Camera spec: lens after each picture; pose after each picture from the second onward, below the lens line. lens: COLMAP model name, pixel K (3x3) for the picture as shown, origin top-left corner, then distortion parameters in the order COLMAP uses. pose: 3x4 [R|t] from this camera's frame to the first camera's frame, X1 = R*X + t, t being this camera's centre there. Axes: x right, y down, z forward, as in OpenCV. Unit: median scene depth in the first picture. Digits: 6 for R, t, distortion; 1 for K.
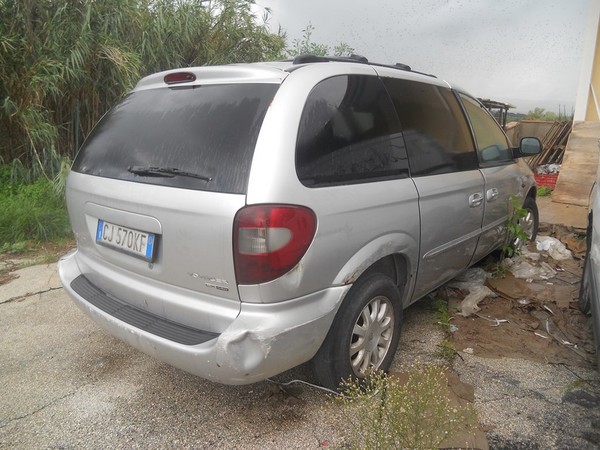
lens RADIAL K [[461.5, 0, 300.0], [0, 461.5, 225.0], [0, 0, 1]] dist [-0.035862, 0.010250]
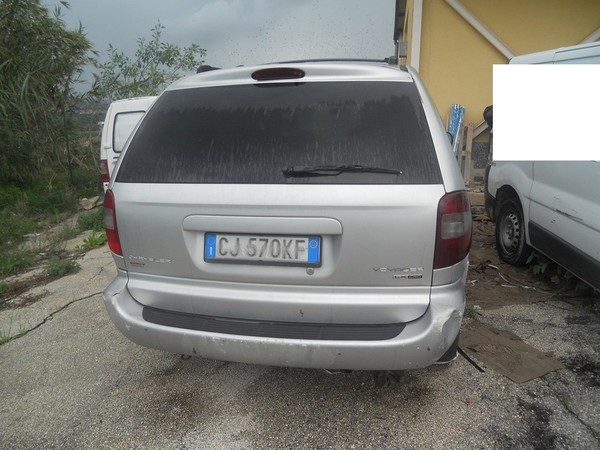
lens RADIAL K [[466.0, 0, 301.8], [0, 466.0, 228.0], [0, 0, 1]] dist [-0.037922, 0.007409]
pose [[0.878617, -0.117584, 0.462824, -0.704019], [0.121199, 0.992383, 0.022040, -0.021129], [-0.461891, 0.036729, 0.886176, 0.144796]]
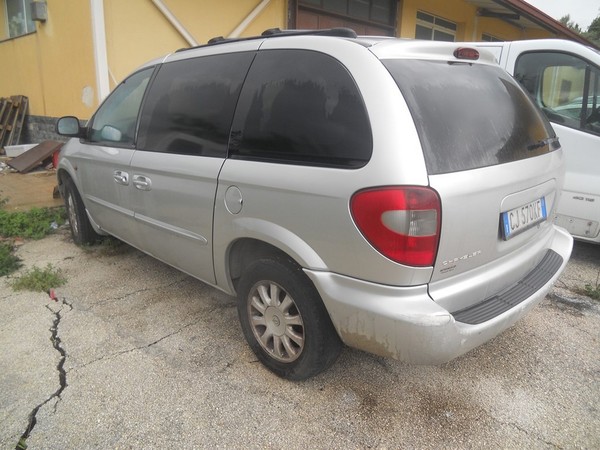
lens RADIAL K [[461.5, 0, 300.0], [0, 461.5, 225.0], [0, 0, 1]] dist [-0.035862, 0.010250]
pose [[0.072483, -0.247965, 0.966054, -1.357962], [0.220798, 0.948557, 0.226908, -0.283788], [-0.972622, 0.196856, 0.123504, 1.309328]]
